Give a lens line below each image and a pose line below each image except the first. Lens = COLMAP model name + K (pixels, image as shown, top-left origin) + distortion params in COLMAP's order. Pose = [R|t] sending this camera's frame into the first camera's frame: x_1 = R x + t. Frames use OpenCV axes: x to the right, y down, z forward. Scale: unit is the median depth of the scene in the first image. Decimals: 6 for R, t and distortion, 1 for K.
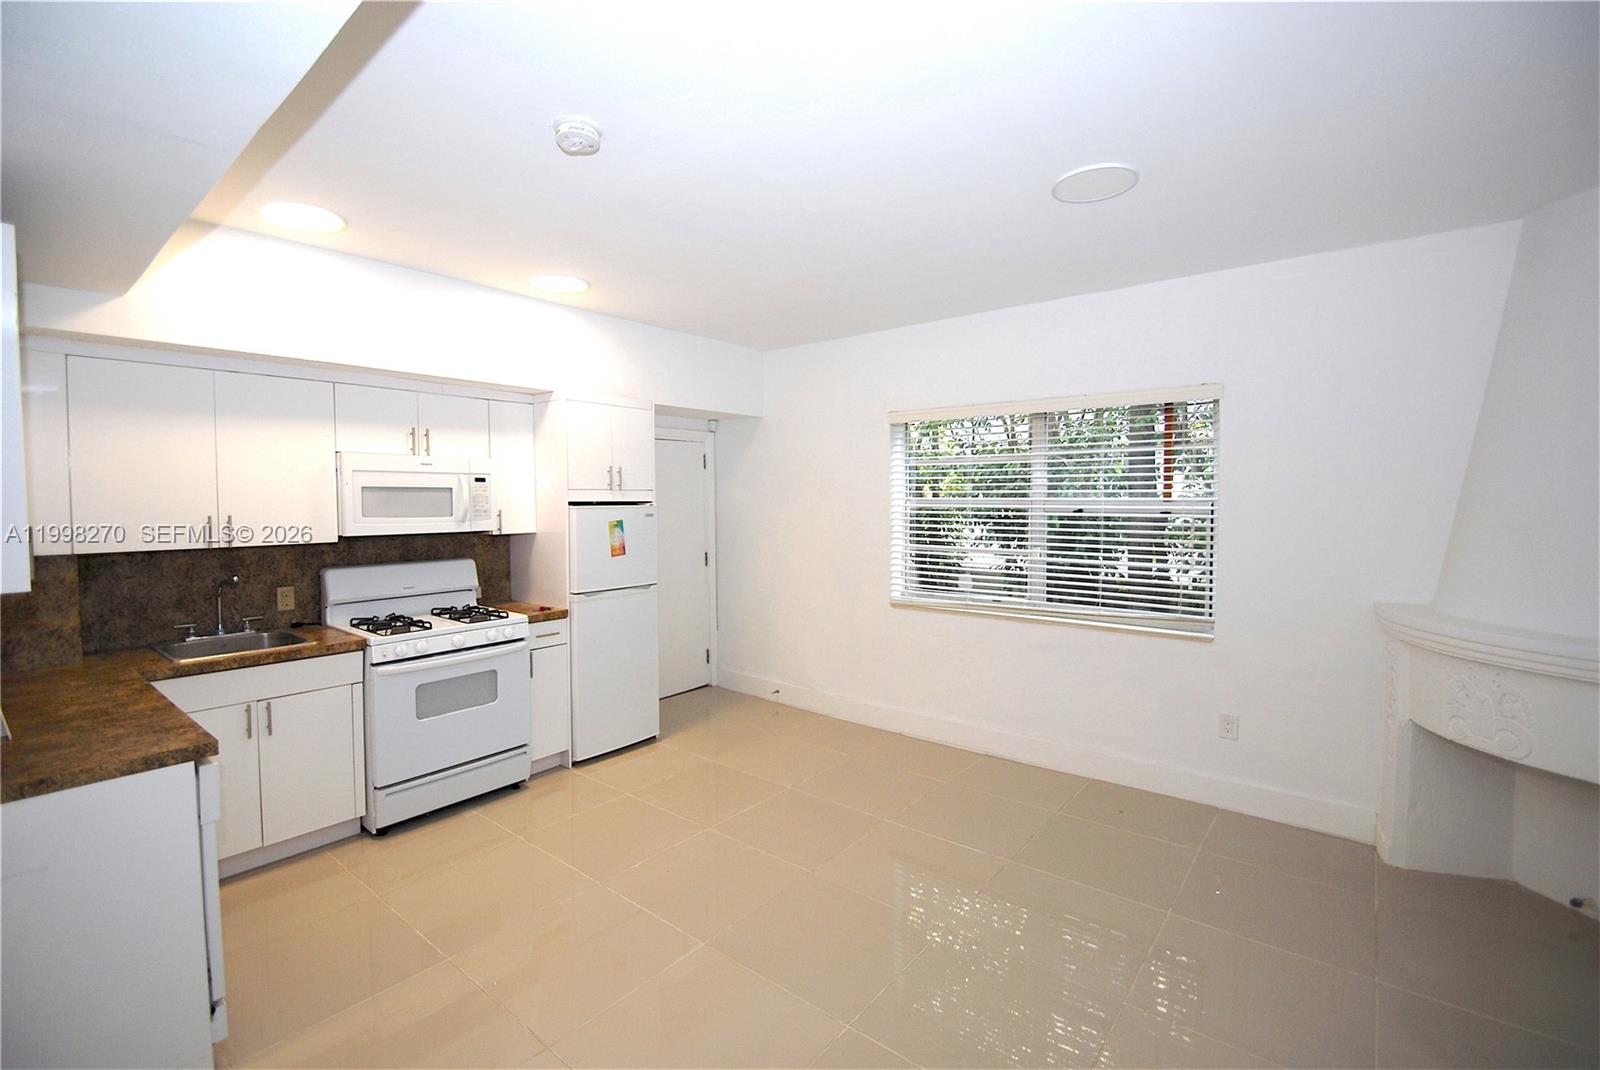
lens RADIAL K [[698.4, 0, 786.8], [0, 698.4, 525.6], [0, 0, 1]] dist [-0.005746, -0.002872]
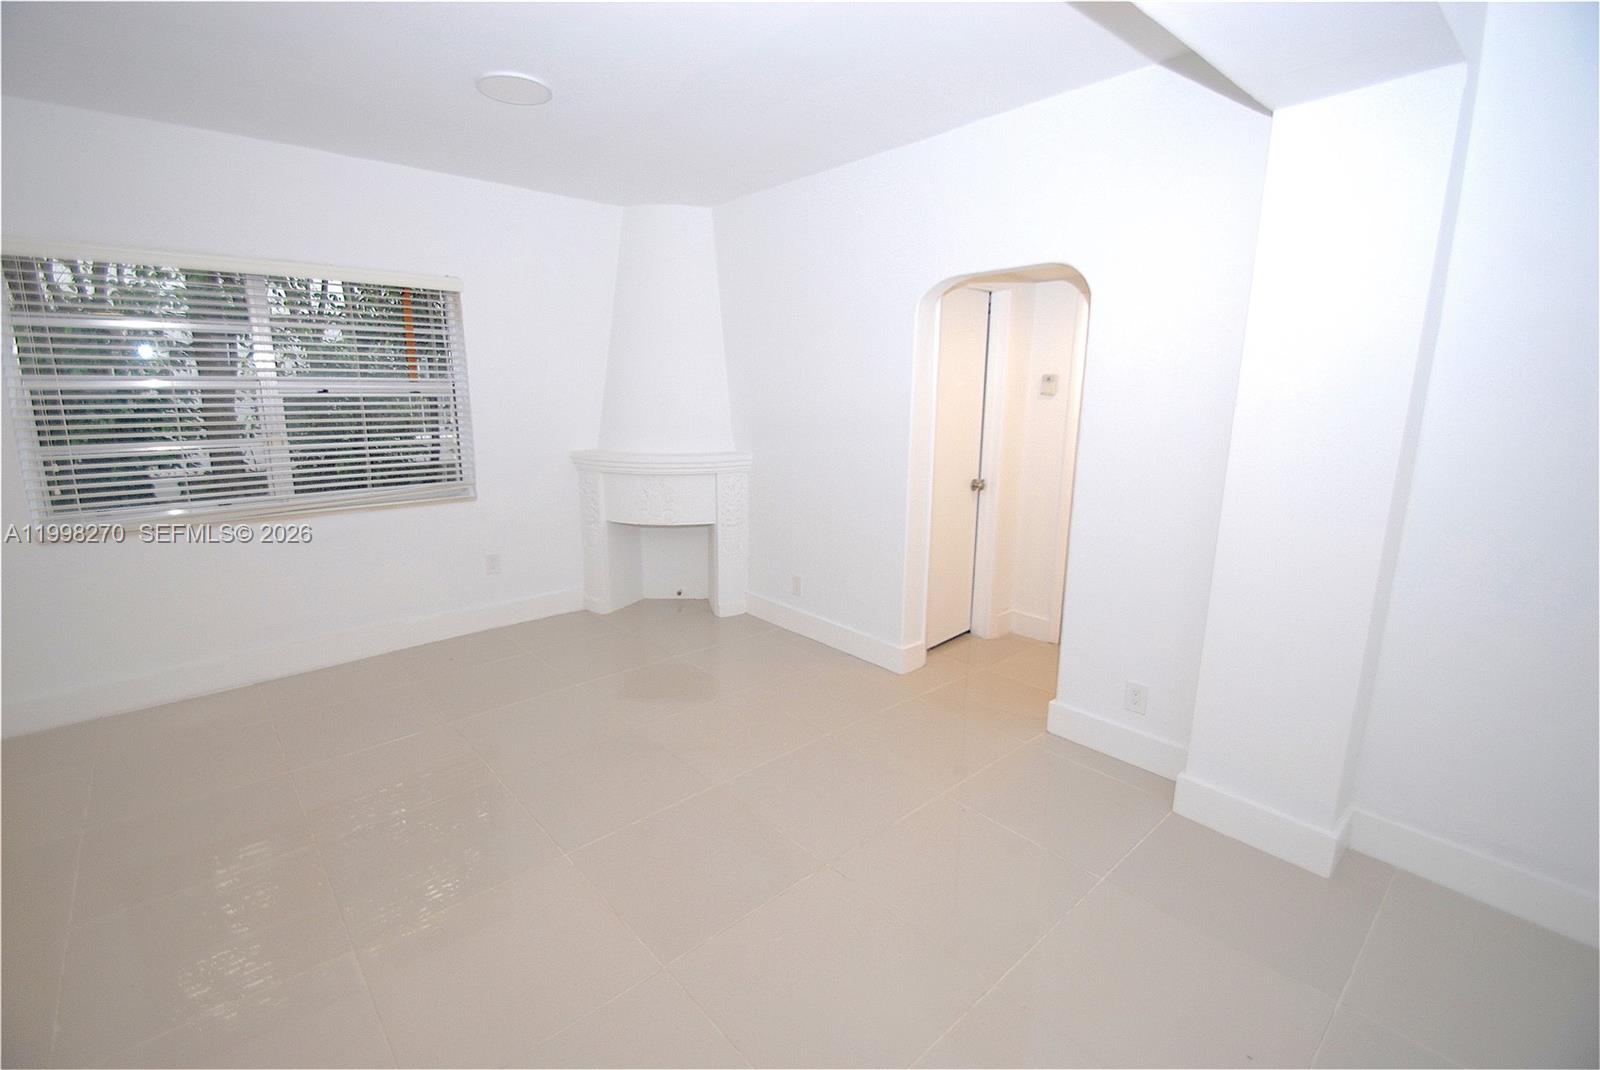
lens RADIAL K [[698.4, 0, 797.1], [0, 698.4, 534.1], [0, 0, 1]] dist [-0.005746, -0.002872]
pose [[0.160173, -0.201733, 0.966255, -0.425692], [0.033315, 0.979441, 0.198963, 0.001841], [-0.986527, 0.000323, 0.163600, 0.217157]]
